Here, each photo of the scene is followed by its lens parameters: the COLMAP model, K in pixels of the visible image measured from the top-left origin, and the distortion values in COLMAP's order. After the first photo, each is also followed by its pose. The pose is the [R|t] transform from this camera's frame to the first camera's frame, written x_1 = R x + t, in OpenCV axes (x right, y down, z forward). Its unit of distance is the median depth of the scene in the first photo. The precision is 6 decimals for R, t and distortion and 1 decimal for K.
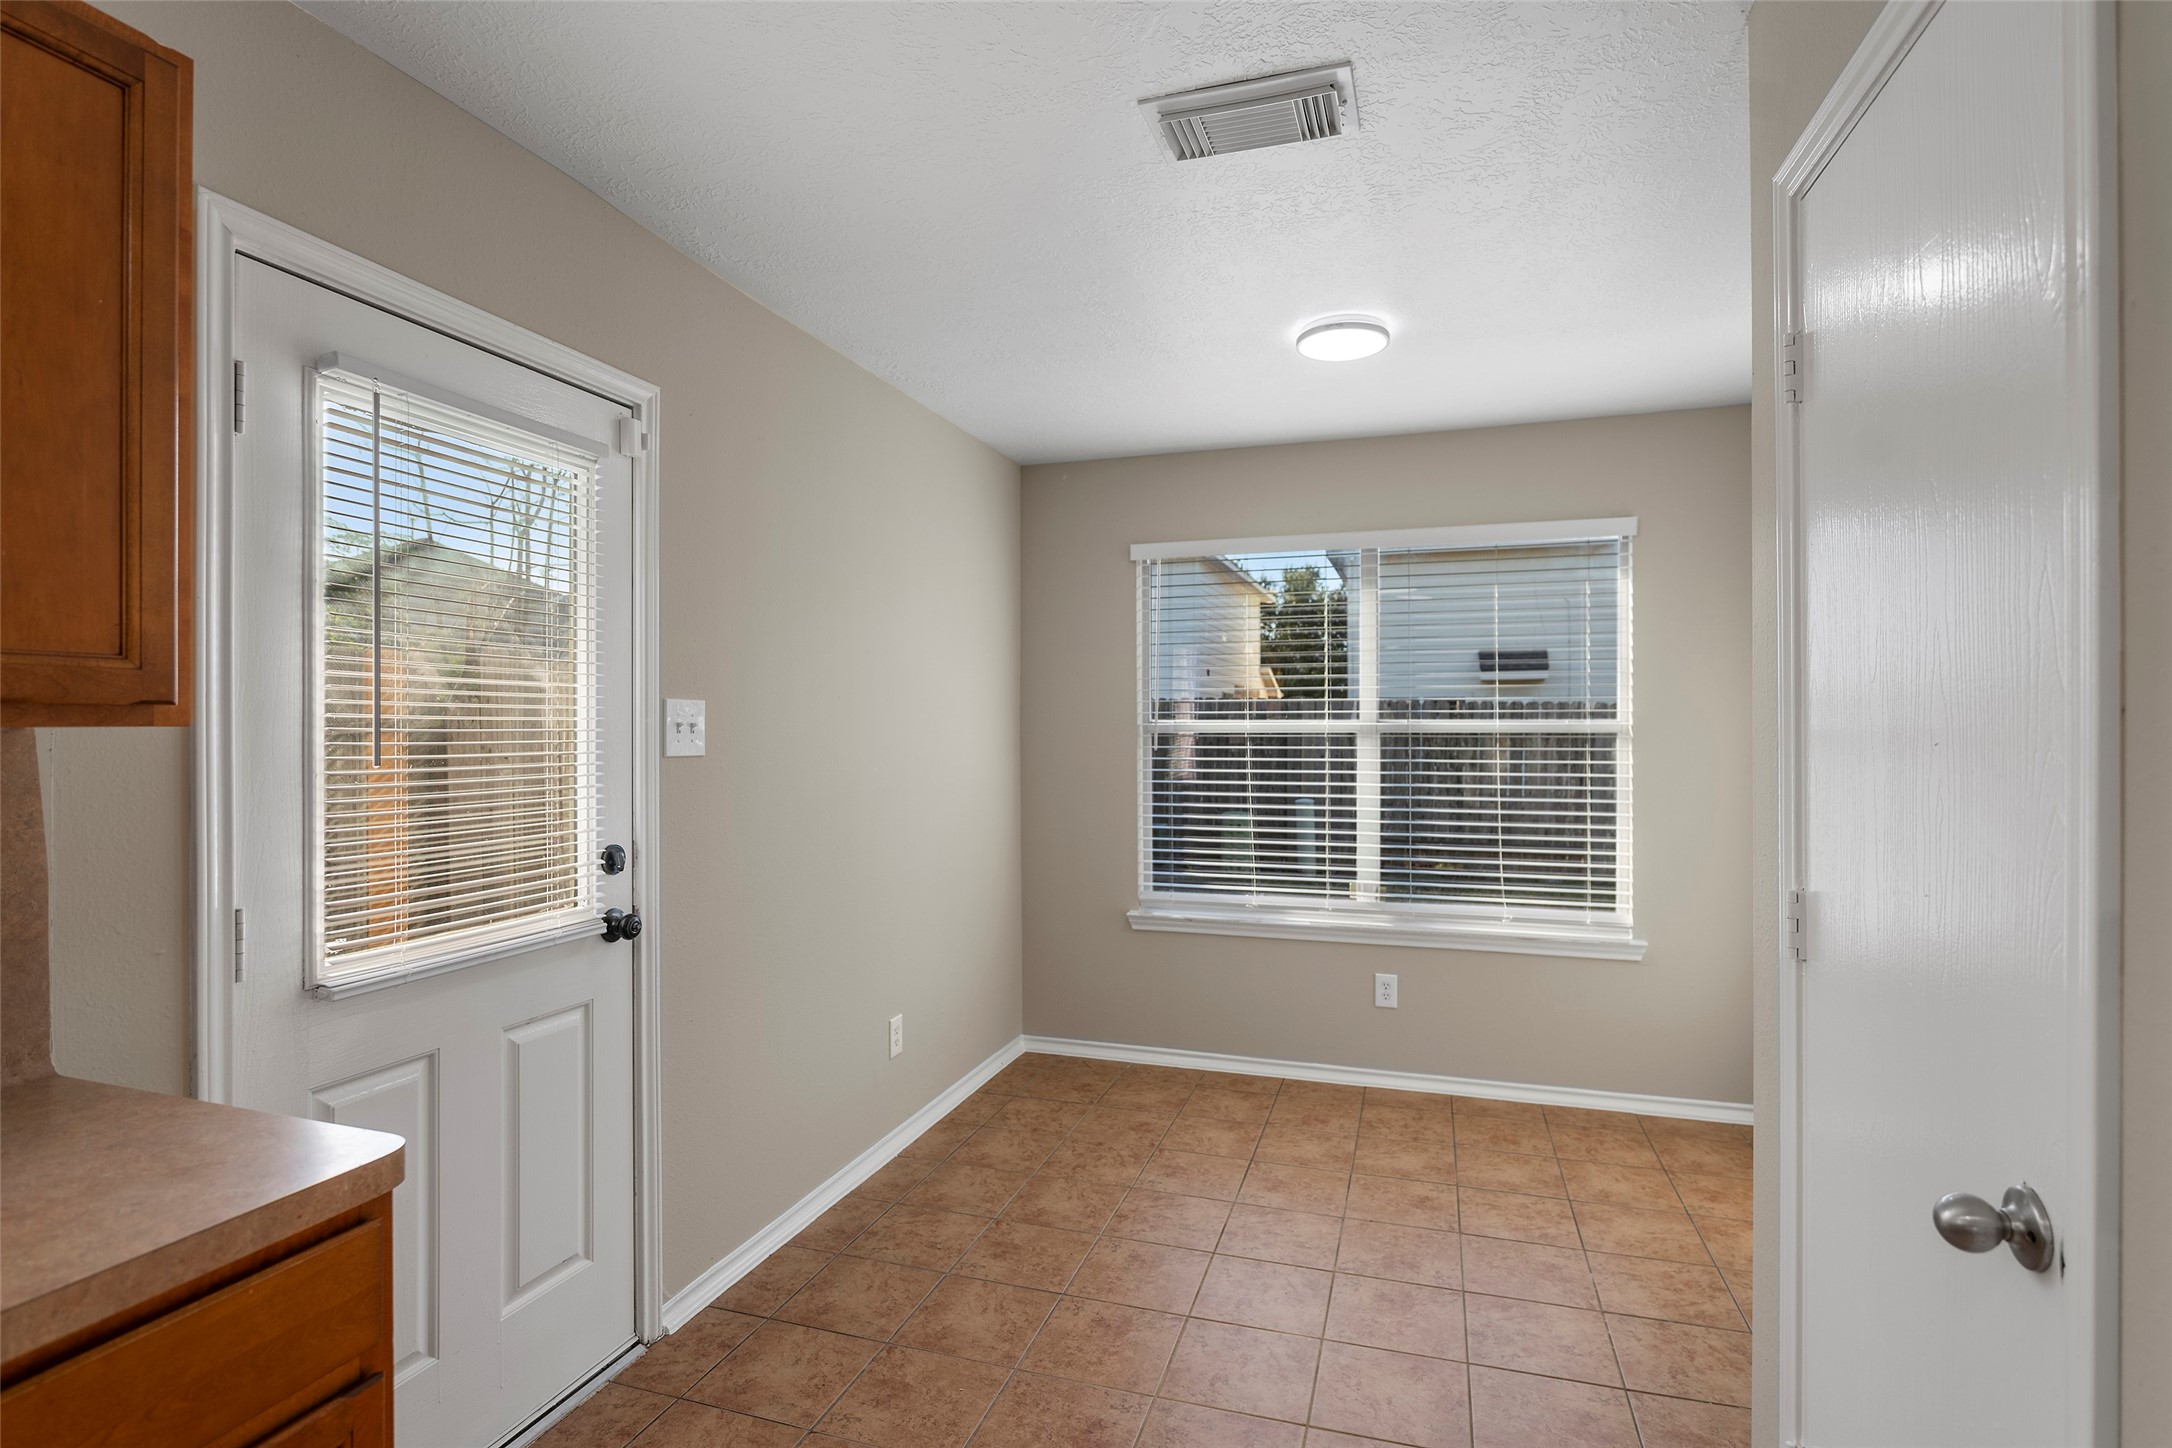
lens RADIAL K [[1078.0, 0, 1091.3], [0, 1078.0, 716.9], [0, 0, 1]] dist [-0.003138, -0.000352]
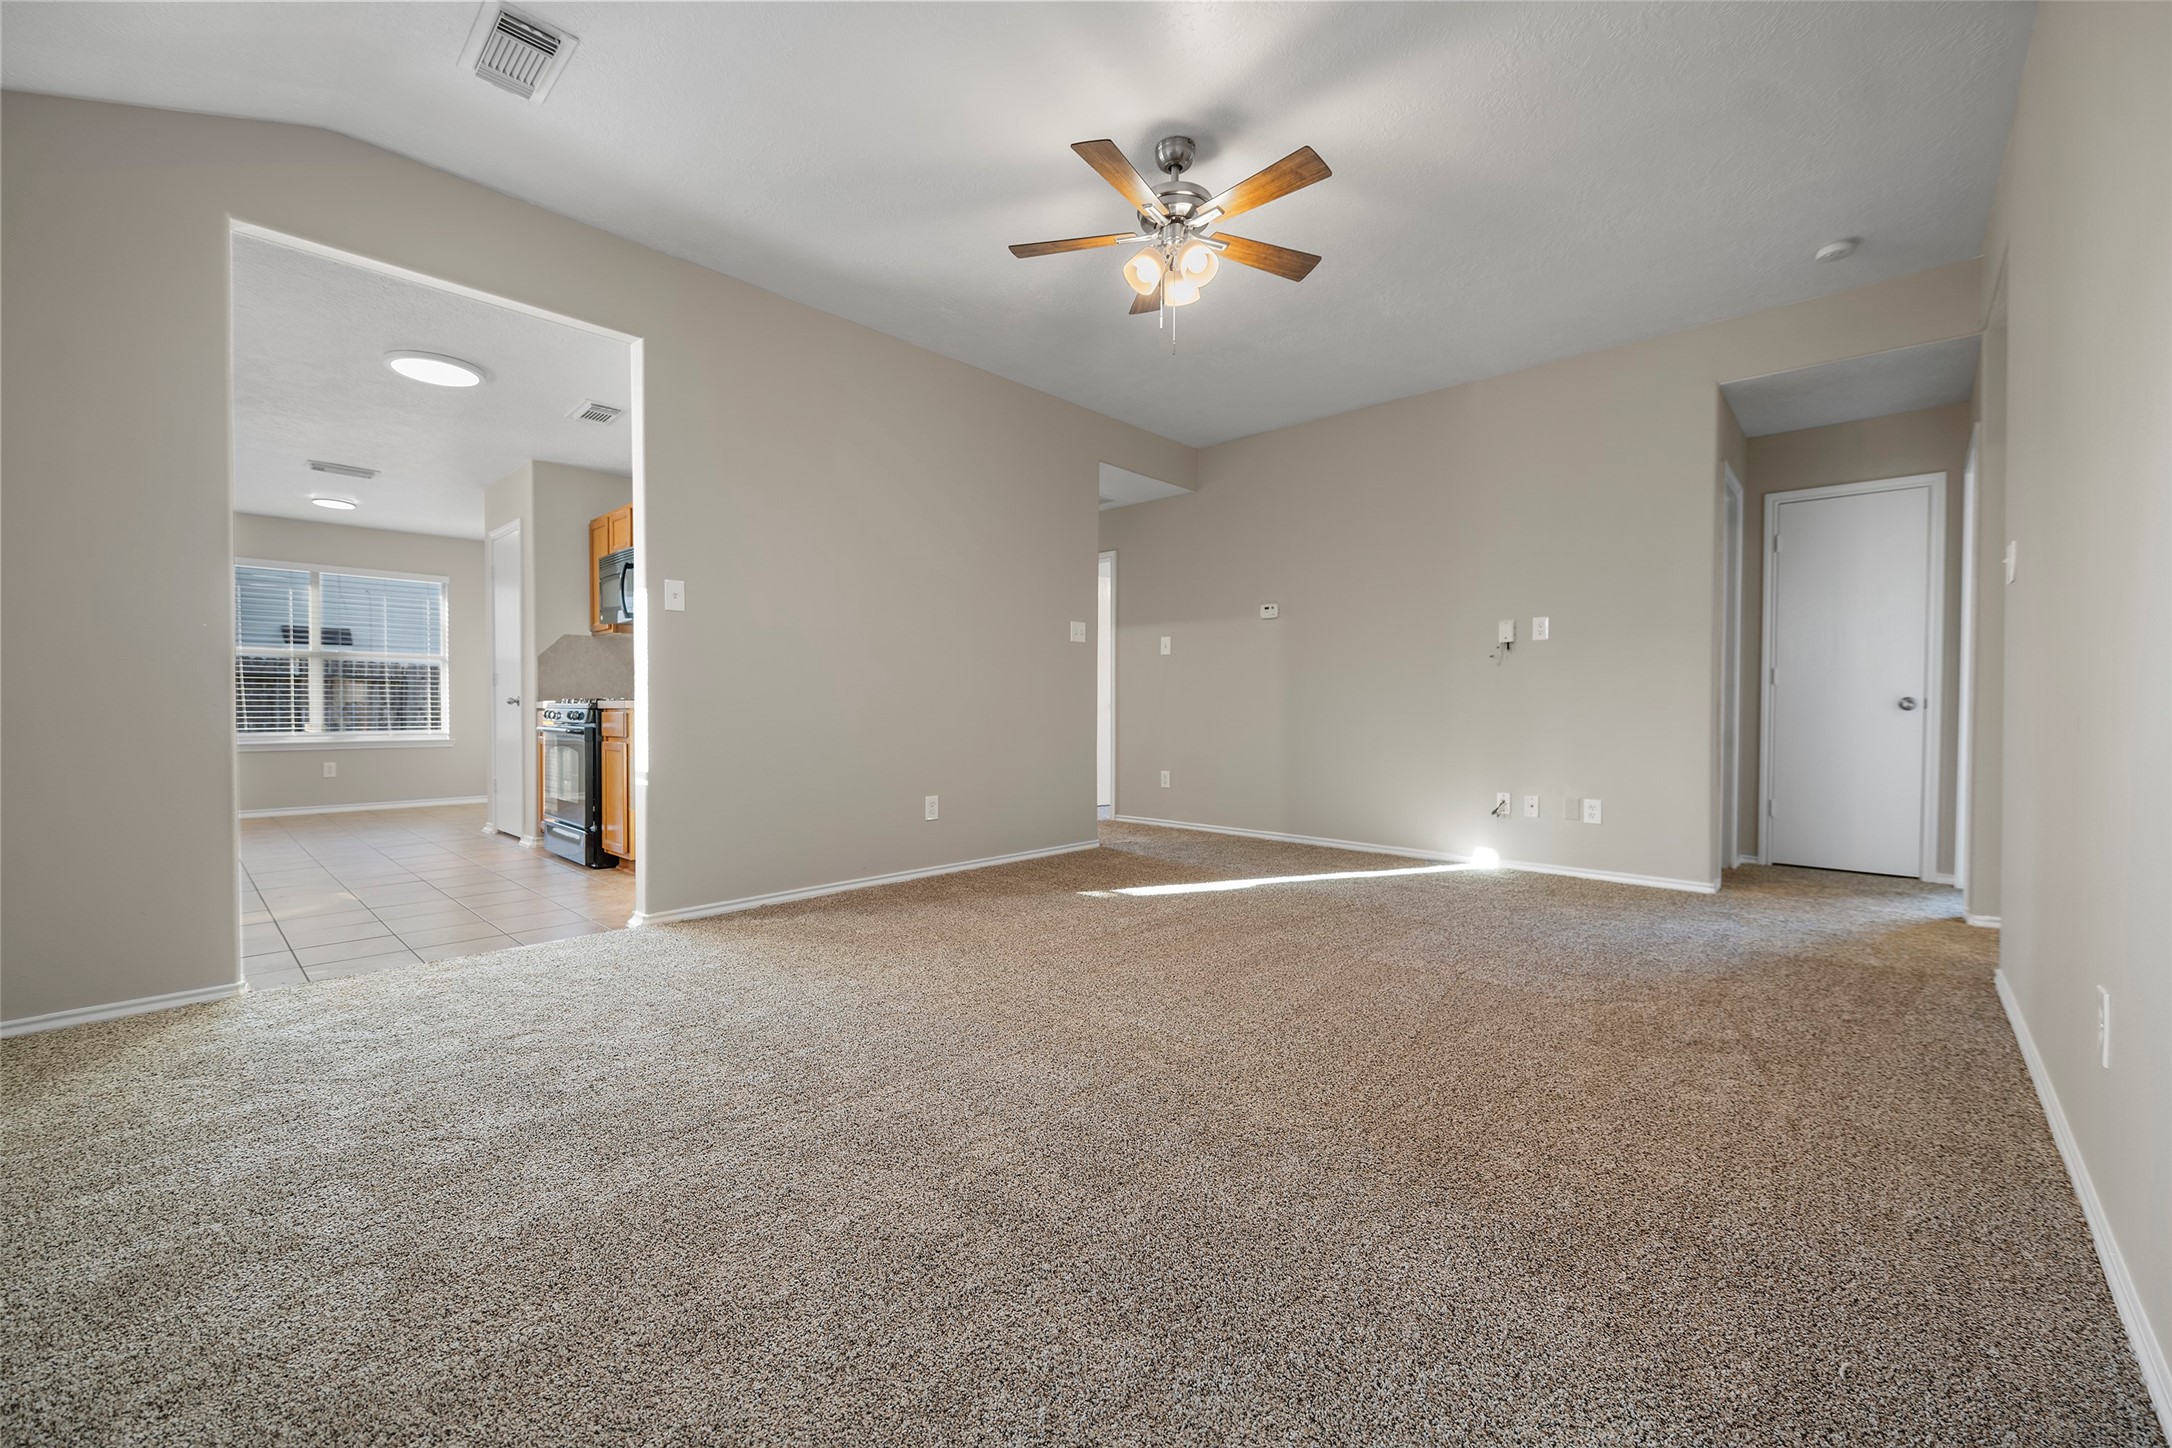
lens RADIAL K [[872.1, 0, 1091.2], [0, 872.1, 728.2], [0, 0, 1]] dist [-0.000724, -0.000064]
pose [[0.428308, -0.021099, 0.903386, -0.694588], [-0.008162, 0.999596, 0.027215, 0.107435], [-0.903596, -0.019030, 0.427963, -1.231140]]
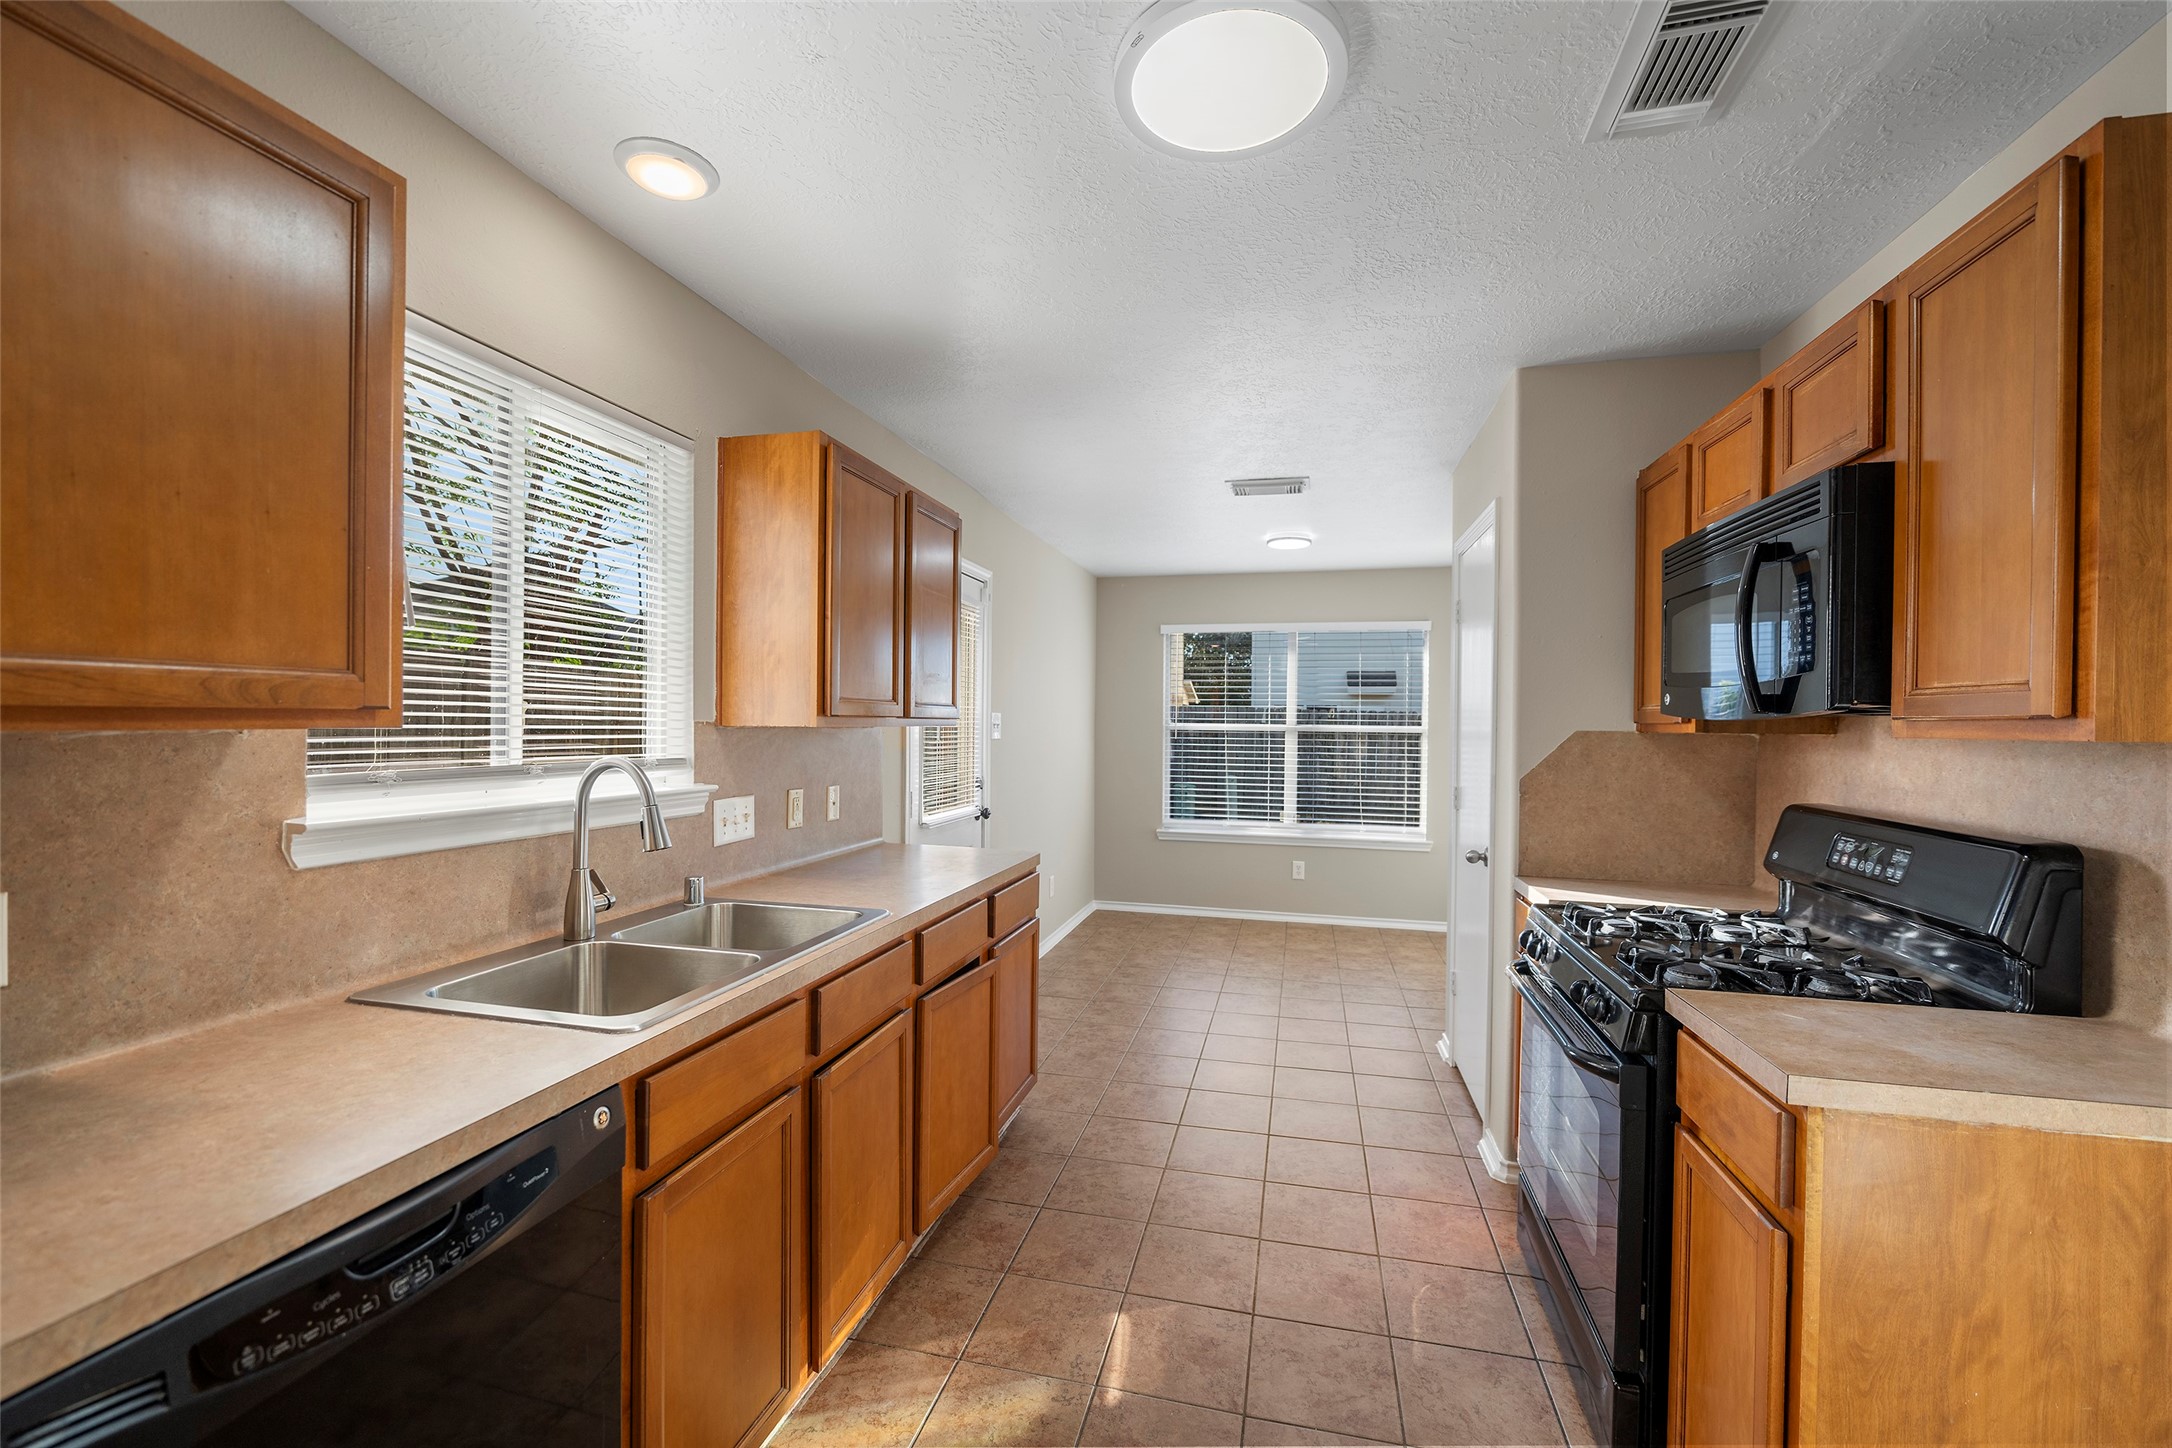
lens RADIAL K [[857.9, 0, 1100.2], [0, 857.9, 728.6], [0, 0, 1]] dist [-0.000097, -0.000057]
pose [[0.997720, 0.009939, 0.066756, -0.173094], [-0.010929, 0.999835, 0.014478, -0.007939], [-0.066602, -0.015175, 0.997664, -0.460142]]
